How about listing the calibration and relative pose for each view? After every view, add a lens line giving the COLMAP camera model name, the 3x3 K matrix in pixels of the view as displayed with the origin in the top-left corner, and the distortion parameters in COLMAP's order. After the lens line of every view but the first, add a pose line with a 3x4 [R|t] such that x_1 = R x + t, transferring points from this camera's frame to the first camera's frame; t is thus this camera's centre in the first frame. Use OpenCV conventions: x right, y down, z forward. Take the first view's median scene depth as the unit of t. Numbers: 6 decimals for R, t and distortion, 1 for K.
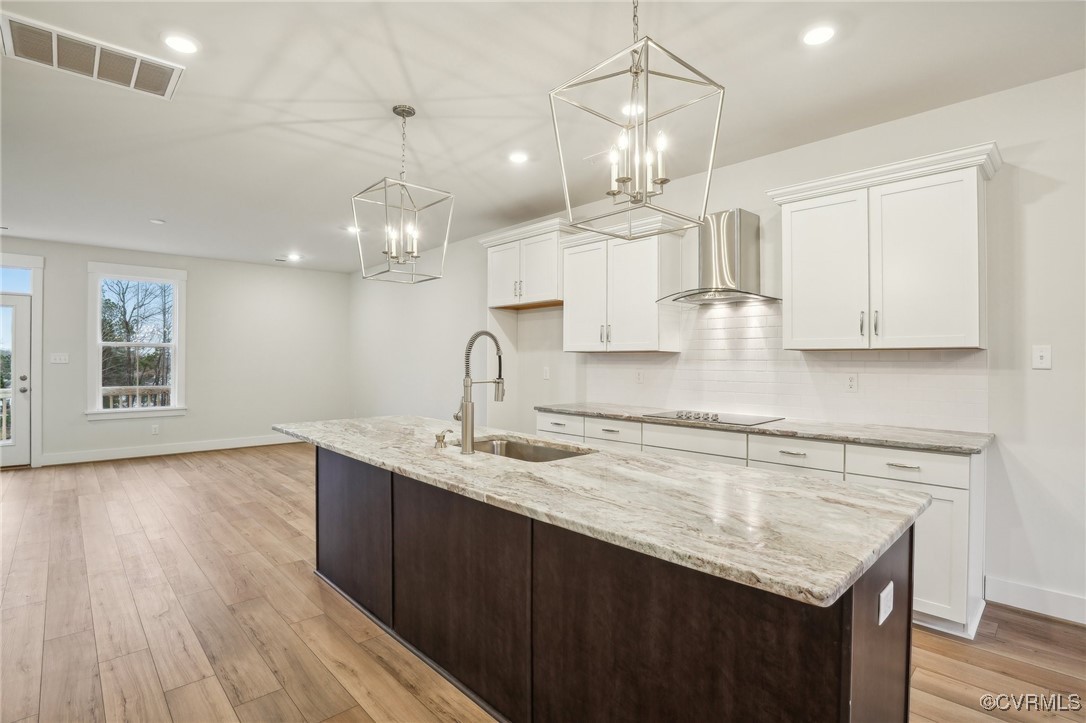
lens RADIAL K [[520.6, 0, 543.0], [0, 520.6, 361.5], [0, 0, 1]] dist [-0.049584, 0.000812]
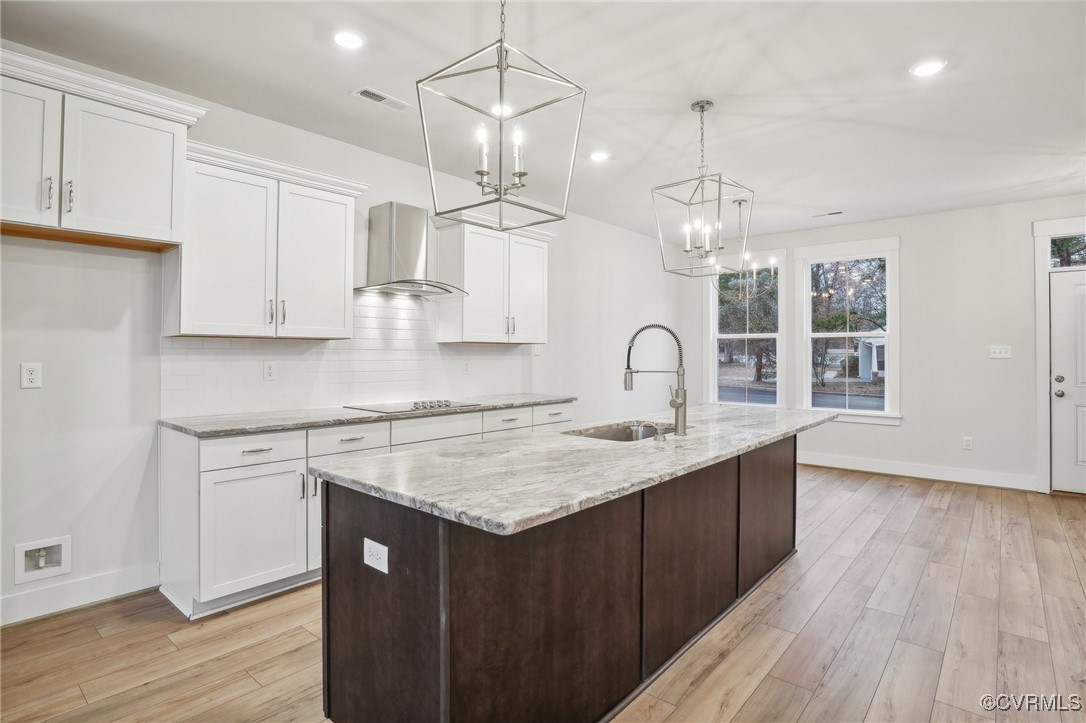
lens RADIAL K [[556.3, 0, 542.9], [0, 556.3, 349.2], [0, 0, 1]] dist [-0.032929, 0.000404]
pose [[-0.102081, 0.002923, 0.994772, -0.706597], [-0.004774, 0.999983, -0.003428, -0.001675], [-0.994765, -0.005098, -0.102065, 0.767314]]
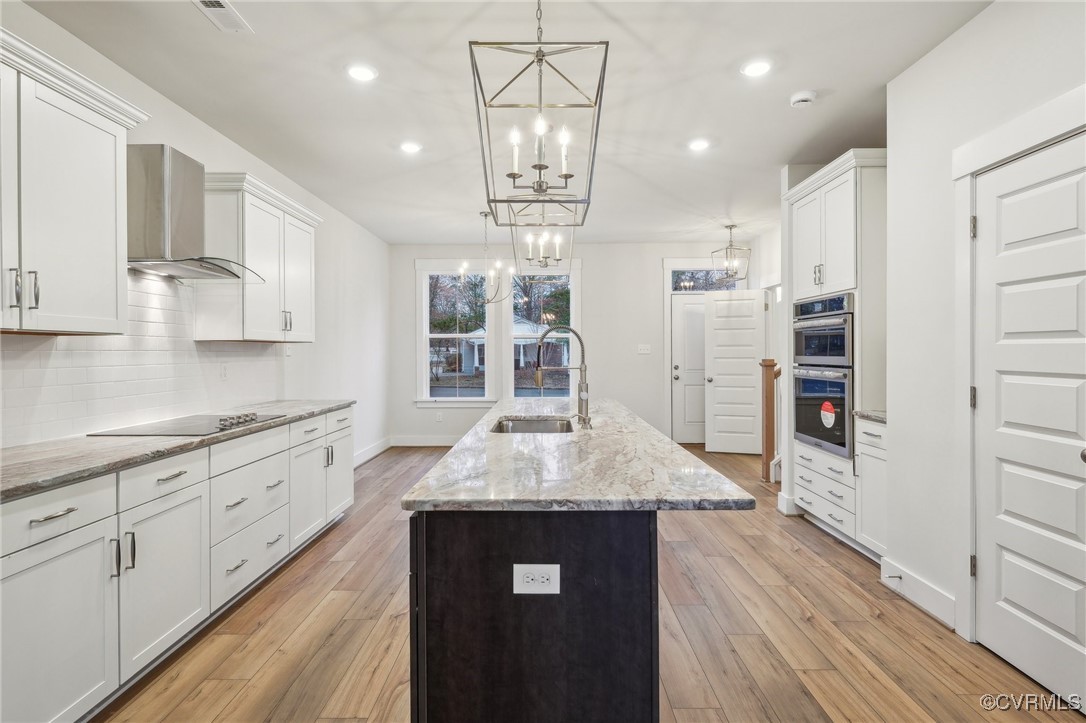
lens RADIAL K [[543.2, 0, 545.1], [0, 543.2, 355.2], [0, 0, 1]] dist [0.002757, 0.000398]
pose [[-0.722133, -0.004963, 0.691736, -0.542229], [0.001663, 0.999959, 0.008911, -0.001681], [-0.691752, 0.007585, -0.722096, 1.098229]]
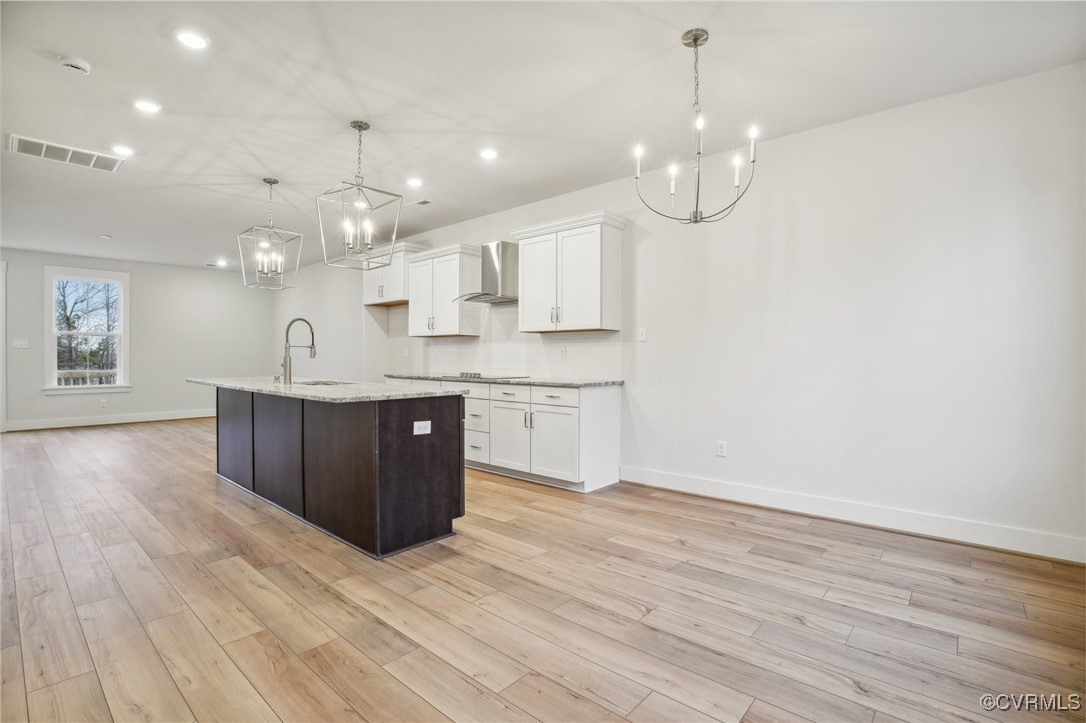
lens RADIAL K [[506.0, 0, 538.1], [0, 506.0, 362.1], [0, 0, 1]] dist [-0.041283, 0.000755]
pose [[0.996951, -0.001983, 0.078006, 0.327506], [0.001227, 0.999952, 0.009734, 0.043966], [-0.078022, -0.009609, 0.996905, -0.458105]]
